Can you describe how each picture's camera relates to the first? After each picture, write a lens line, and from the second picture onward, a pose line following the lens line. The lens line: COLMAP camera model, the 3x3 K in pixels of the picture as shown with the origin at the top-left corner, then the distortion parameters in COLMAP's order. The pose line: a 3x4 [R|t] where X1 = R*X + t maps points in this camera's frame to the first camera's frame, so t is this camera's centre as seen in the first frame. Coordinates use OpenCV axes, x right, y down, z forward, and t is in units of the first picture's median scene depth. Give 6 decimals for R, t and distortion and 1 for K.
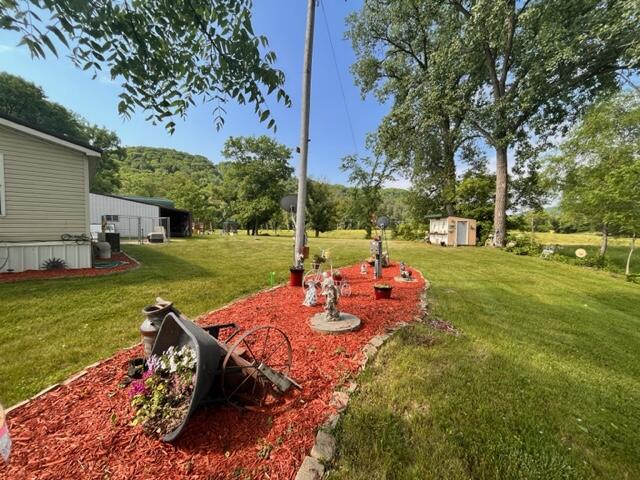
lens RADIAL K [[258.7, 0, 318.3], [0, 258.7, 240.7], [0, 0, 1]] dist [-0.002460, -0.000270]
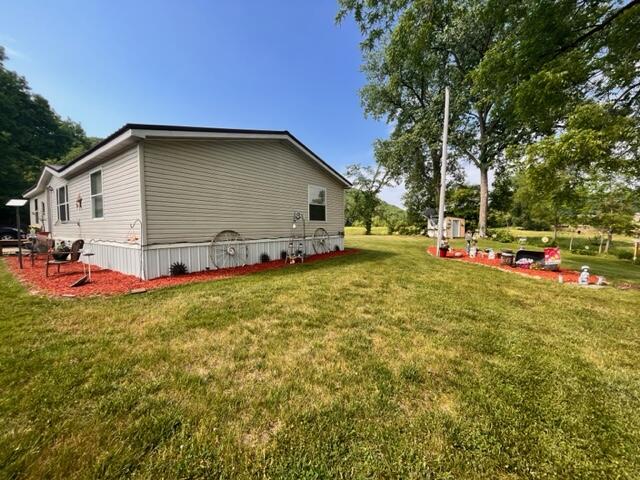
lens RADIAL K [[258.7, 0, 319.2], [0, 258.7, 240.5], [0, 0, 1]] dist [-0.002460, -0.000270]
pose [[0.982679, -0.020680, 0.184158, -0.349807], [0.019253, 0.999769, 0.009531, 0.004716], [-0.184312, -0.005820, 0.982850, -0.180764]]
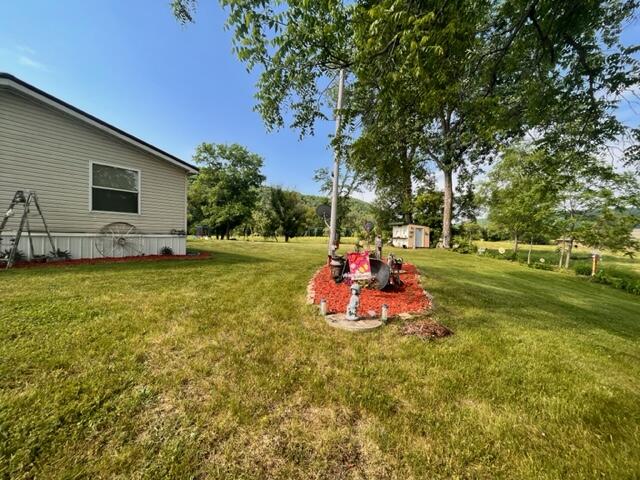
lens RADIAL K [[258.7, 0, 318.9], [0, 258.7, 241.3], [0, 0, 1]] dist [-0.002460, -0.000270]
pose [[0.985034, 0.006525, 0.172238, -0.110133], [-0.002142, 0.999669, -0.025619, 0.017491], [-0.172348, 0.024867, 0.984722, -0.114467]]
